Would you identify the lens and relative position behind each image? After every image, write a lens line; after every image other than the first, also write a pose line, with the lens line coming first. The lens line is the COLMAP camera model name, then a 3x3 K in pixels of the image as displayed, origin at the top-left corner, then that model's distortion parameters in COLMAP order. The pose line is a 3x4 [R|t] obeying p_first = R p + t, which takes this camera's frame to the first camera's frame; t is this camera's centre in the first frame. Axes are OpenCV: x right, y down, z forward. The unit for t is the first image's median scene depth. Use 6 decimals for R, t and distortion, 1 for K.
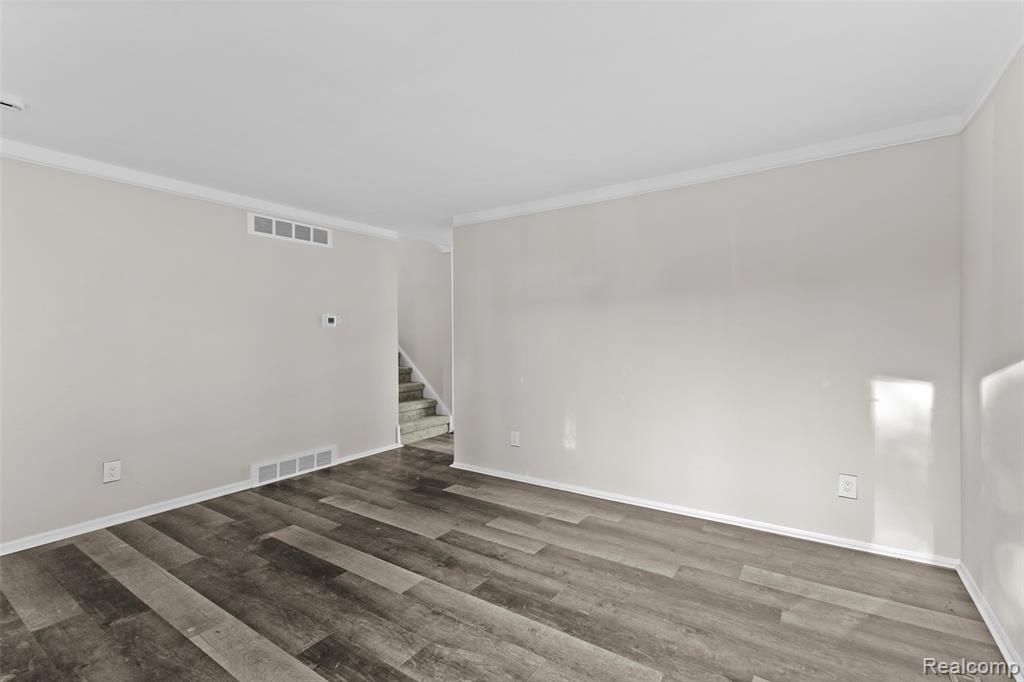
lens RADIAL K [[458.3, 0, 511.4], [0, 458.3, 337.2], [0, 0, 1]] dist [0.008236, 0.000763]
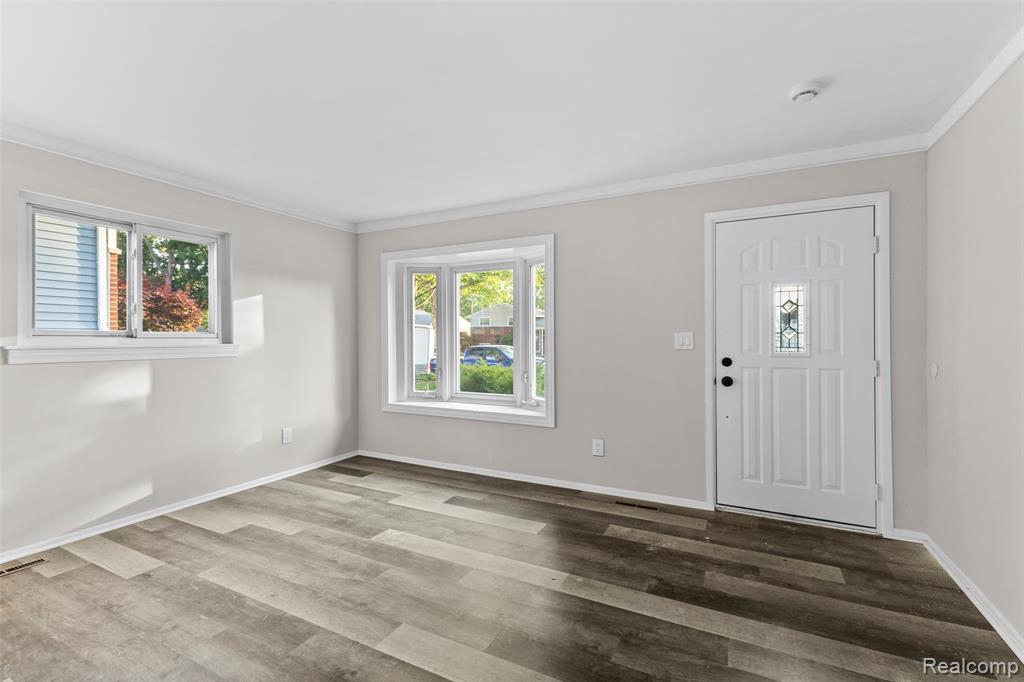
lens RADIAL K [[458.3, 0, 509.2], [0, 458.3, 340.4], [0, 0, 1]] dist [0.008236, 0.000763]
pose [[-0.993795, 0.008417, -0.110907, -0.373198], [0.006279, 0.999788, 0.019610, 0.004174], [0.111048, 0.018792, -0.993637, 2.014766]]
